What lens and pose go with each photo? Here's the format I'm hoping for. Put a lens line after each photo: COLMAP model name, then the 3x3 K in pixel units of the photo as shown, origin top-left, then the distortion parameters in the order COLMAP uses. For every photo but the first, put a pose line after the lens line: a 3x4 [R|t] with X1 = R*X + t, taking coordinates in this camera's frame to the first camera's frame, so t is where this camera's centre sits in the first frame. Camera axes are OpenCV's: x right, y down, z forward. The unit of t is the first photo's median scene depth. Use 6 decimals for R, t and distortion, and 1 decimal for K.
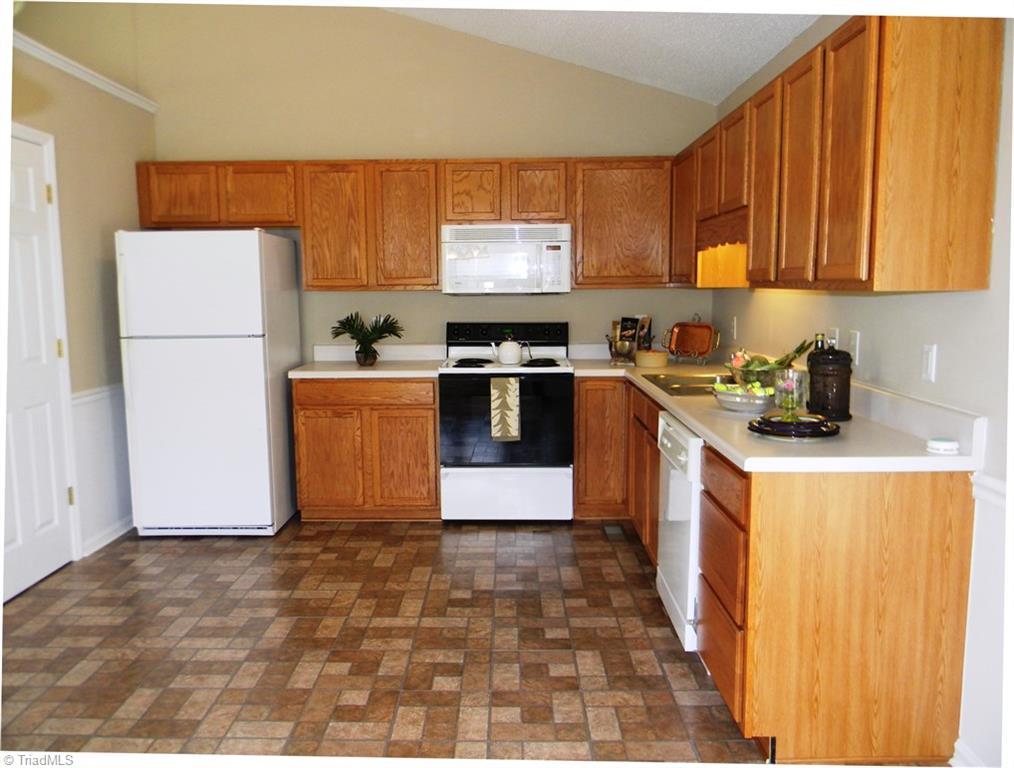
lens RADIAL K [[814.2, 0, 497.1], [0, 814.2, 385.0], [0, 0, 1]] dist [-0.008173, 0.000541]
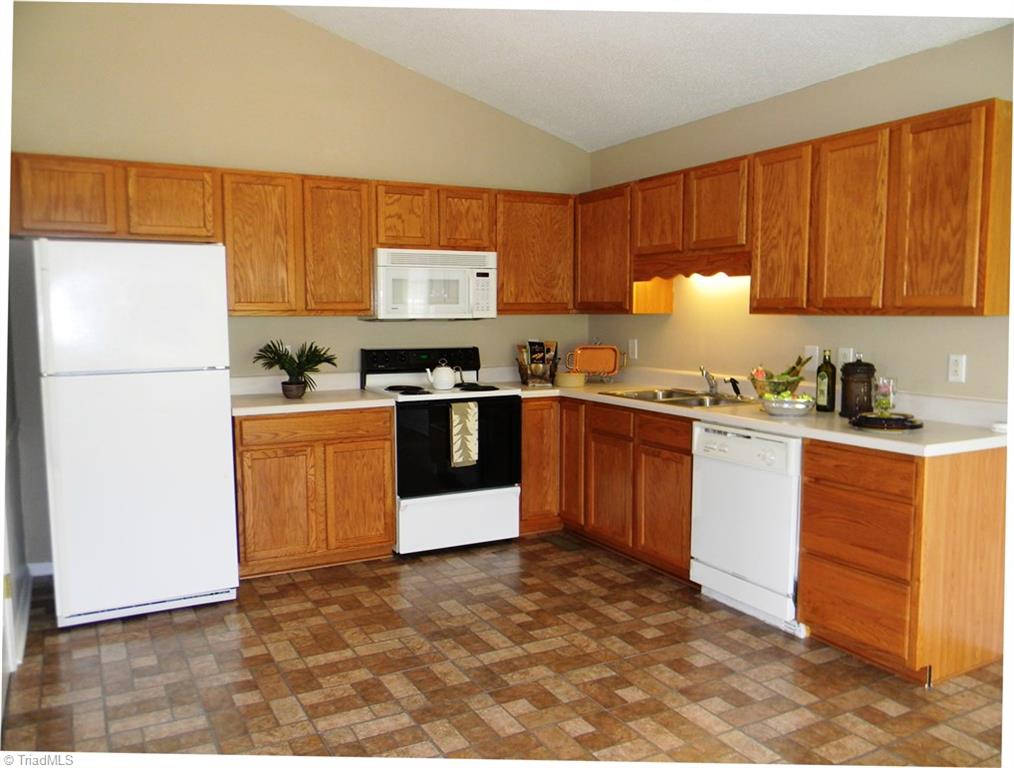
lens RADIAL K [[814.2, 0, 500.6], [0, 814.2, 386.0], [0, 0, 1]] dist [-0.008173, 0.000541]
pose [[0.873463, -0.039926, 0.485250, -0.426120], [0.055444, 0.998306, -0.017660, -0.009025], [-0.483723, 0.042330, 0.874197, 0.098993]]
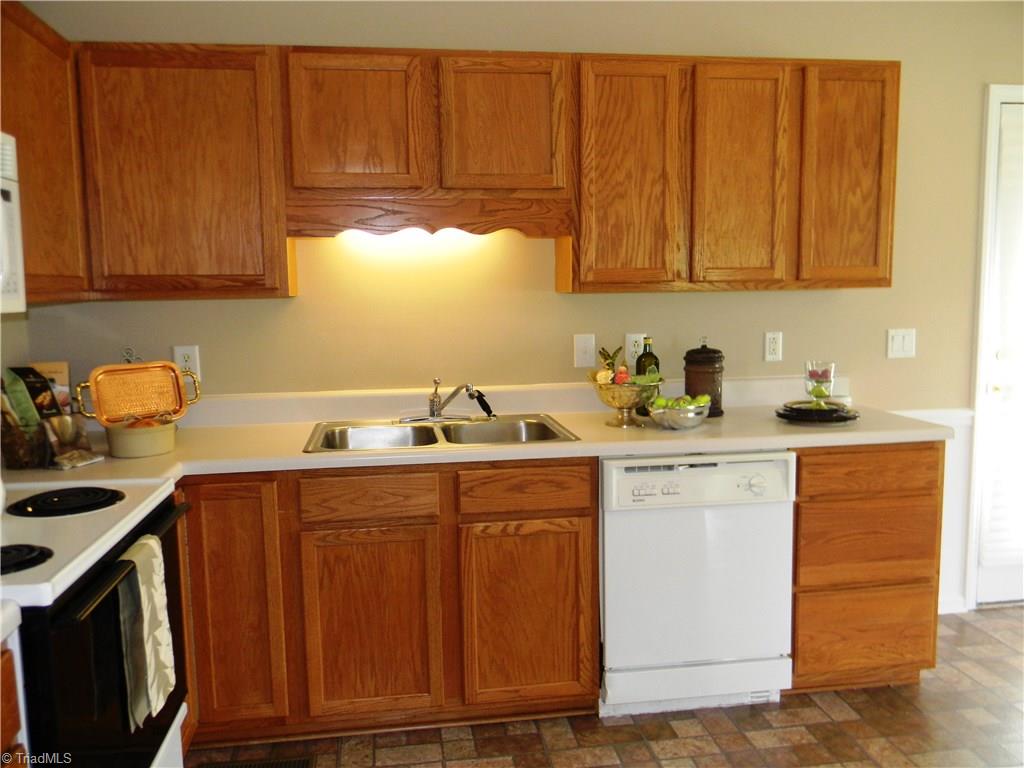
lens RADIAL K [[828.7, 0, 508.2], [0, 828.7, 383.7], [0, 0, 1]] dist [0.010758, -0.028211]
pose [[-0.167536, -0.102713, 0.980501, -0.363605], [0.135383, 0.982739, 0.126080, -0.102341], [-0.976526, 0.153866, -0.150738, 0.866527]]
